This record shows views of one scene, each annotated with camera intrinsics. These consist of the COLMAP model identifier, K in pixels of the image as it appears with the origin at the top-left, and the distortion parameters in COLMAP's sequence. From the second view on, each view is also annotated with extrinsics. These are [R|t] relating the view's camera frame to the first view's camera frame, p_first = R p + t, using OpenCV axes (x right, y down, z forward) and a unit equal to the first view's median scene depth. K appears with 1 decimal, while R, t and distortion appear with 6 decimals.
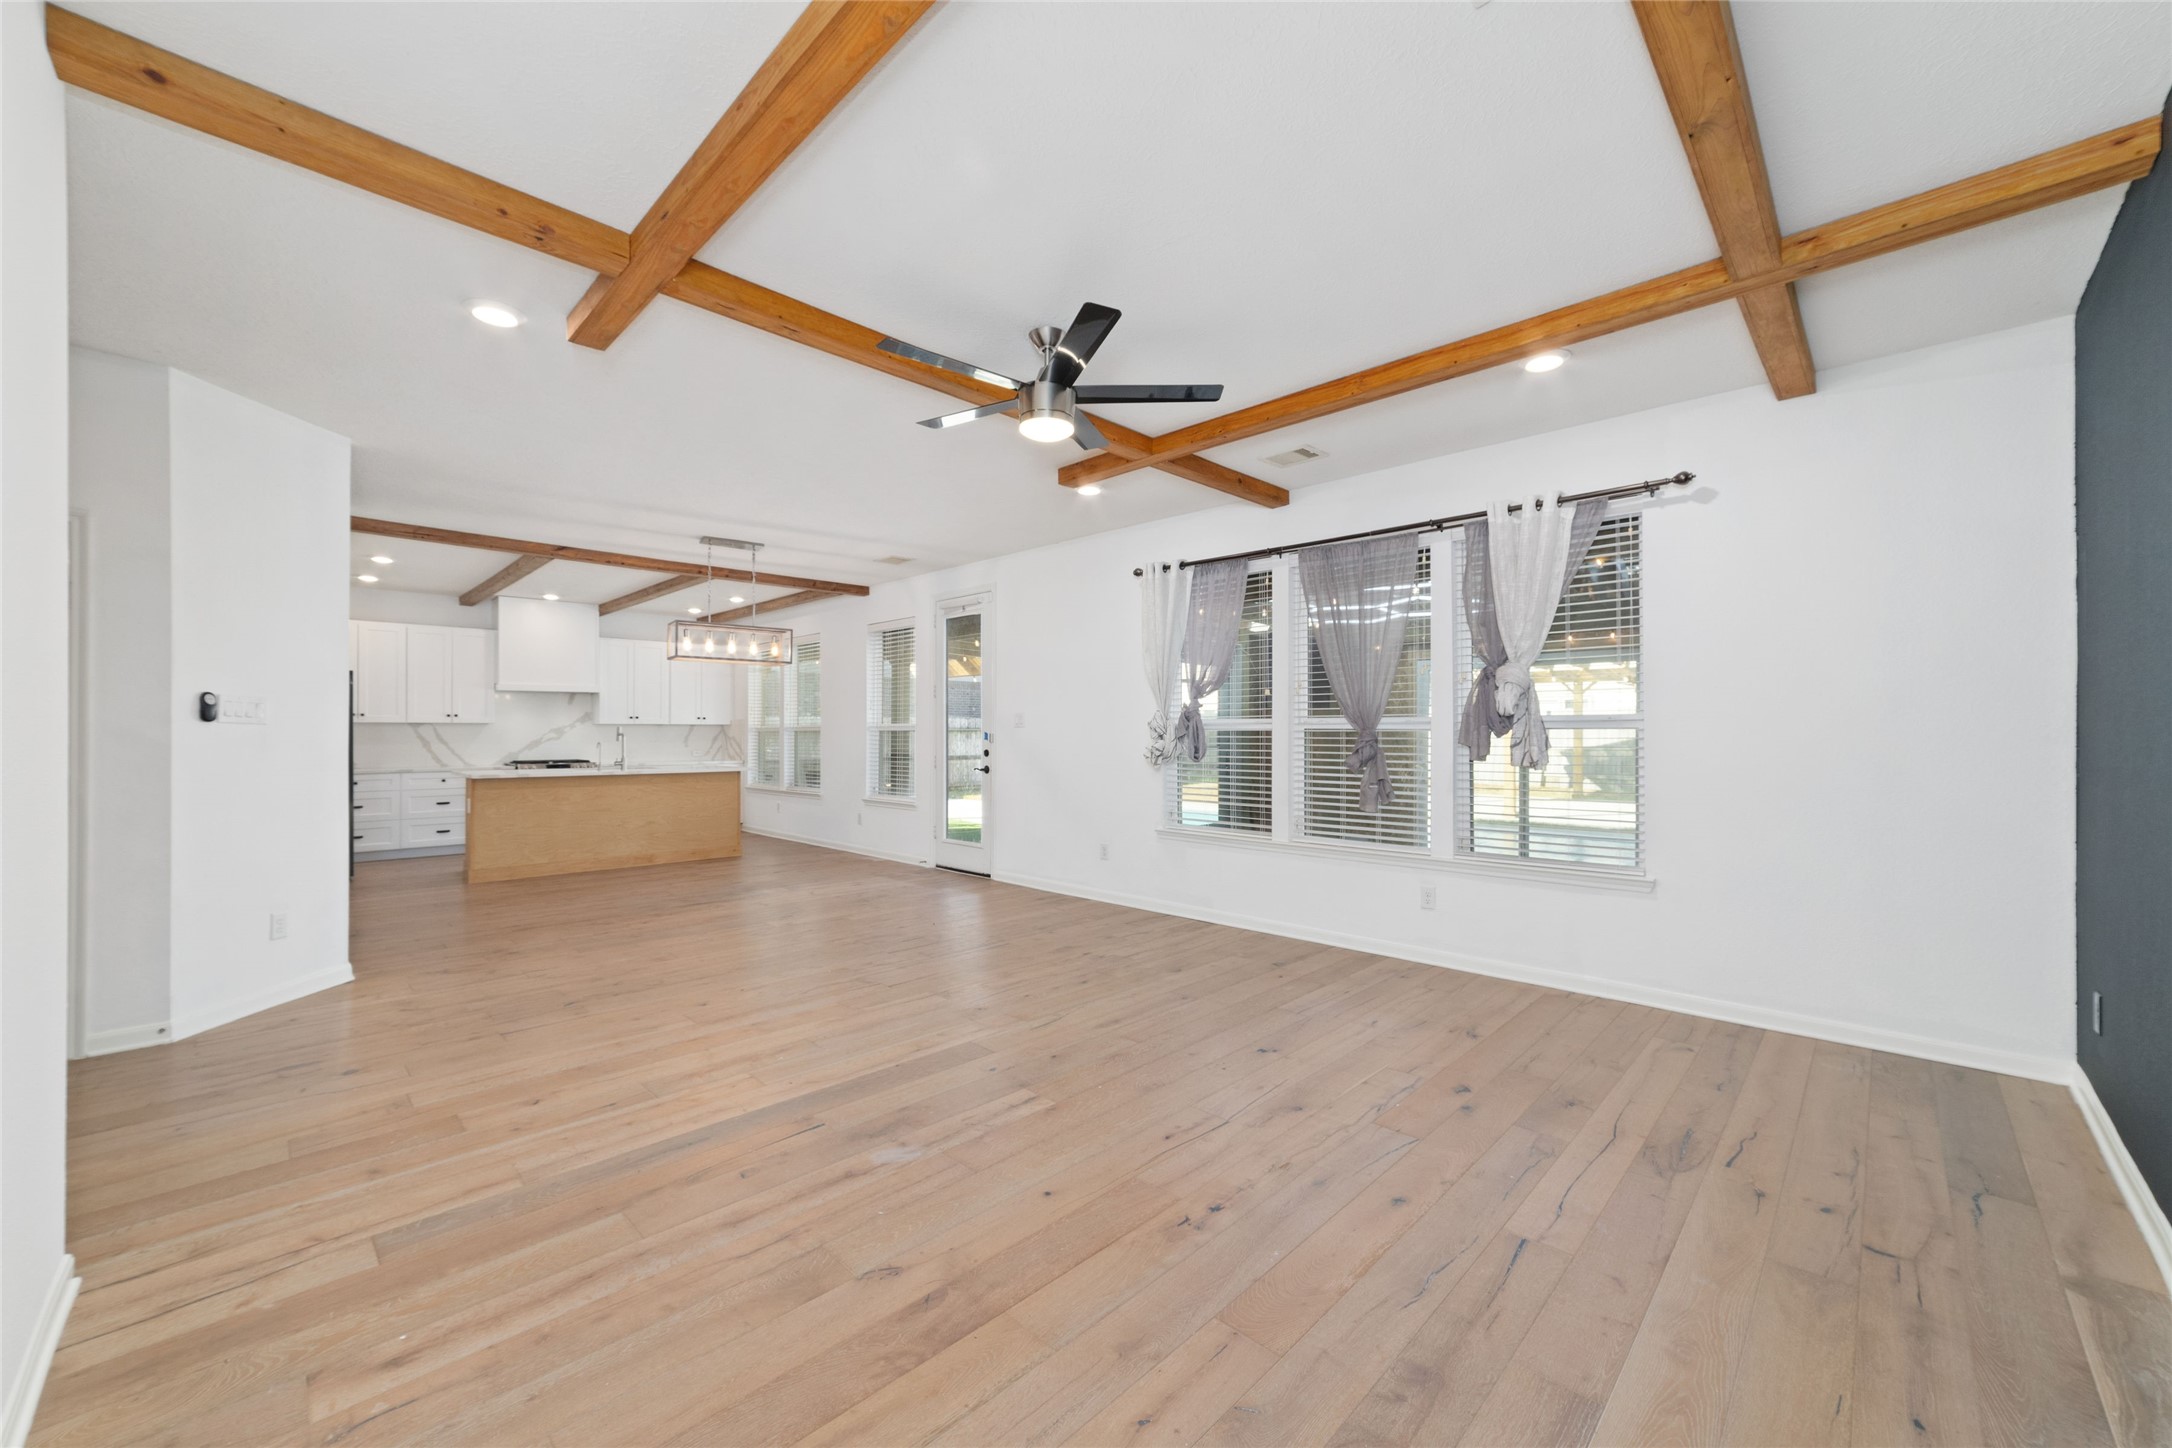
lens RADIAL K [[839.1, 0, 1080.8], [0, 839.1, 730.9], [0, 0, 1]] dist [-0.019441, 0.008290]
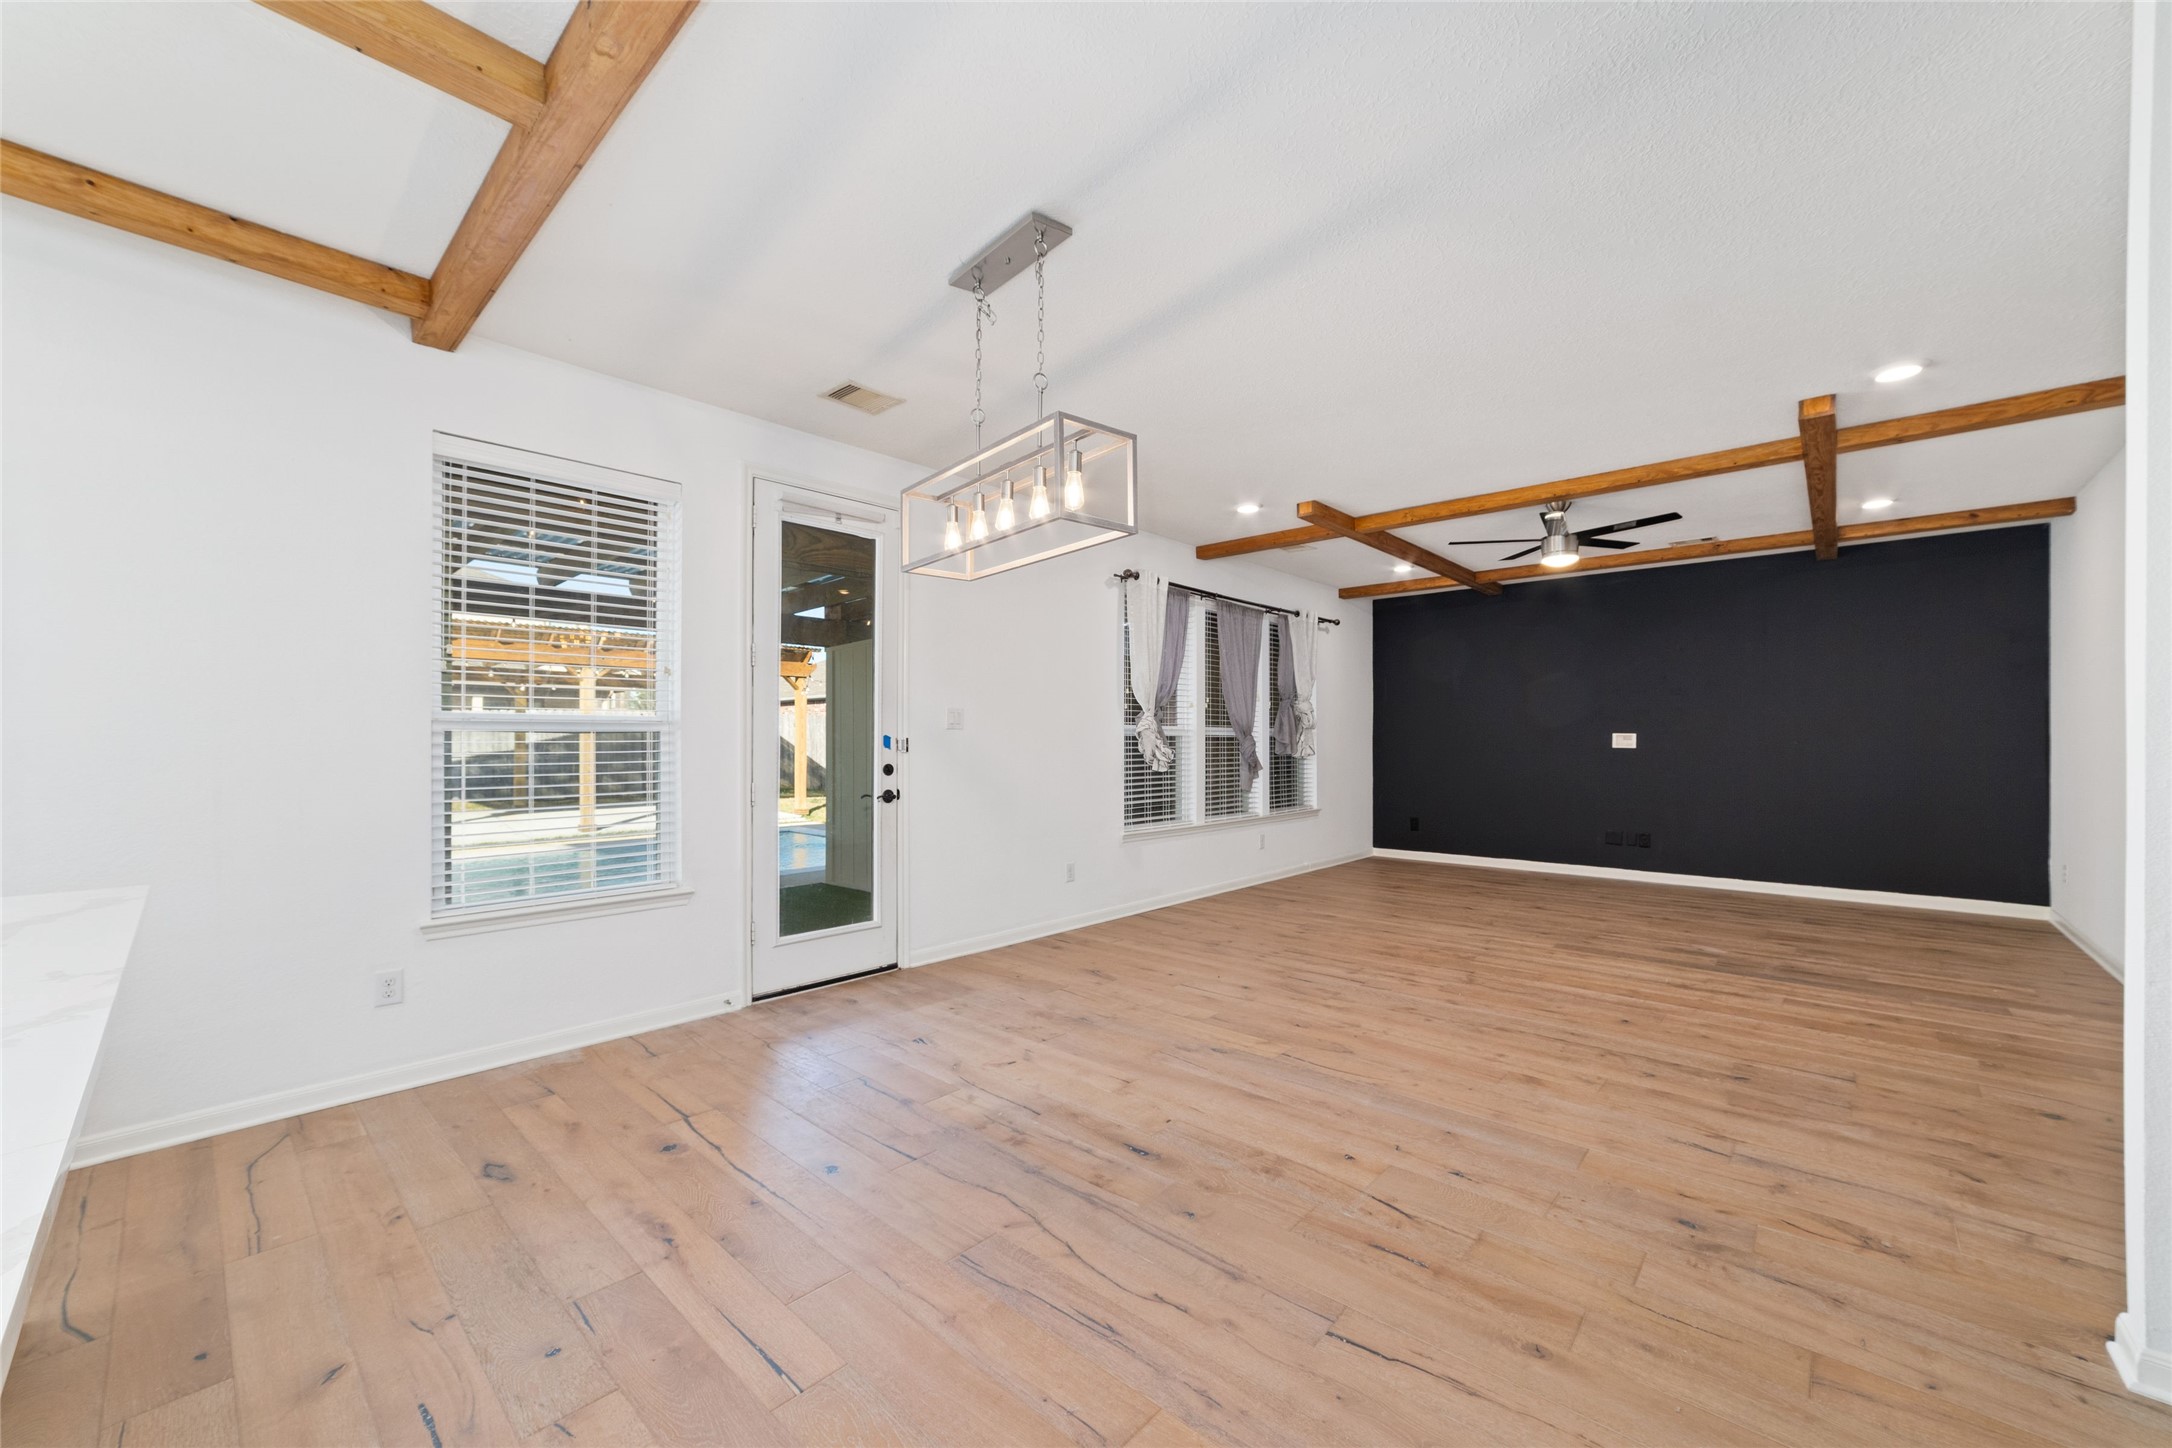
lens RADIAL K [[838.2, 0, 1084.3], [0, 838.2, 737.1], [0, 0, 1]] dist [-0.018780, 0.006325]
pose [[-0.039492, 0.003089, 0.999215, -1.670361], [-0.003848, 0.999987, -0.003244, 0.009174], [-0.999212, -0.003973, -0.039480, 2.006701]]
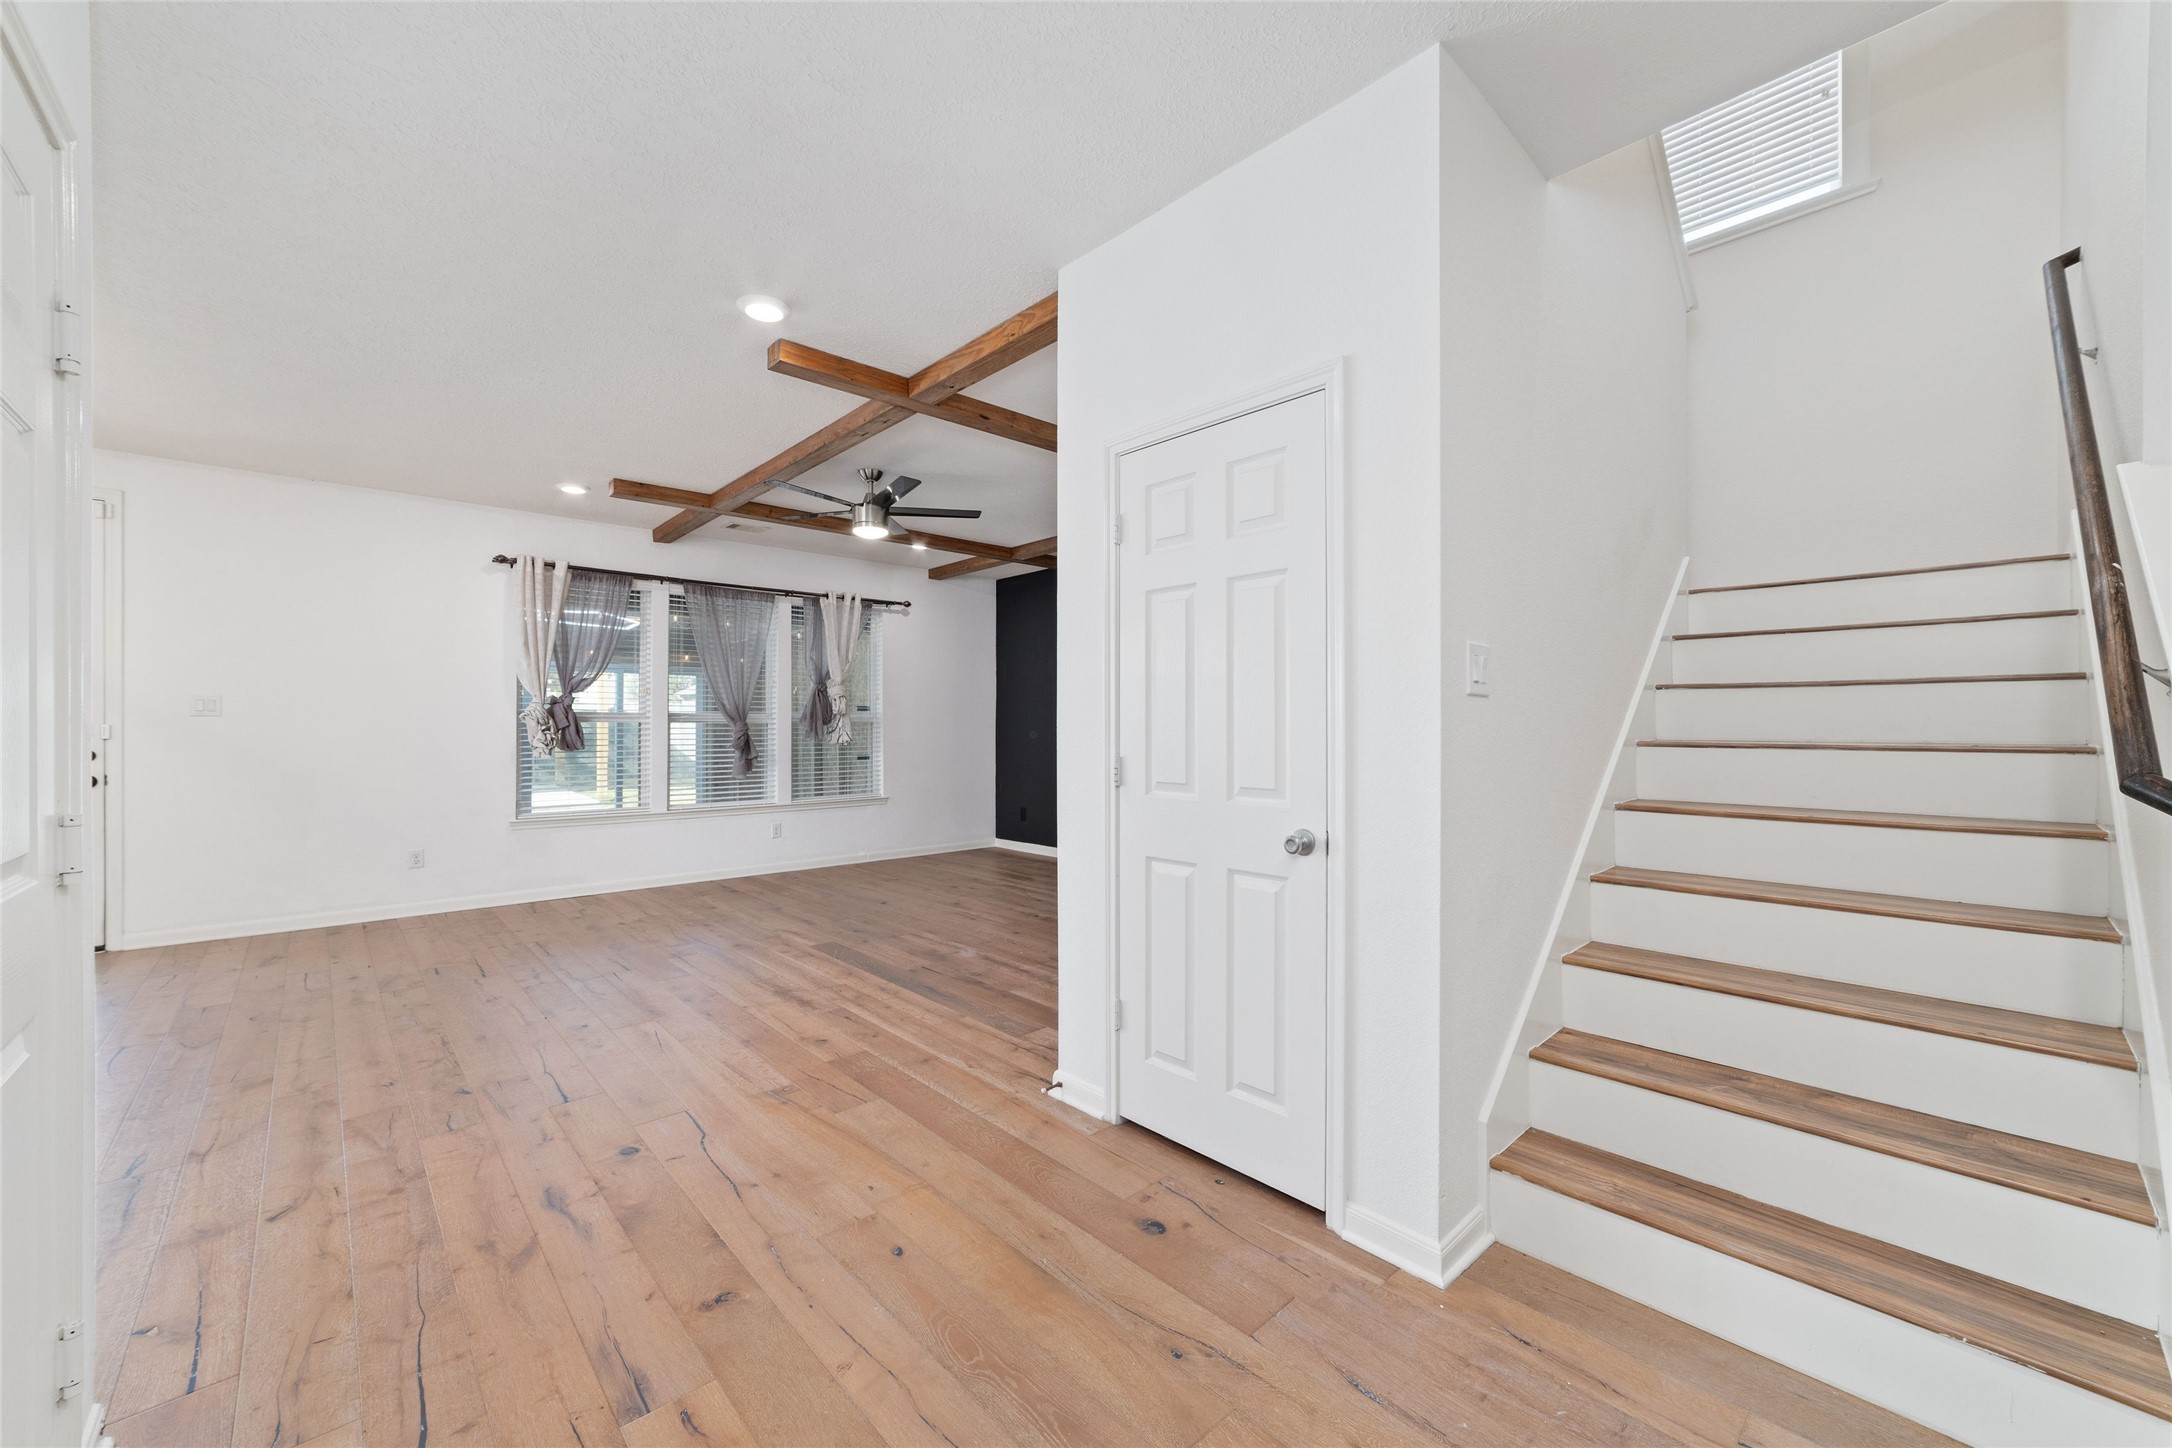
lens RADIAL K [[839.1, 0, 1080.8], [0, 839.1, 730.9], [0, 0, 1]] dist [-0.019441, 0.008290]
pose [[0.049080, -0.003803, 0.998788, -1.587997], [-0.001616, 0.999991, 0.003887, 0.009879], [-0.998794, -0.001805, 0.049074, 0.516934]]
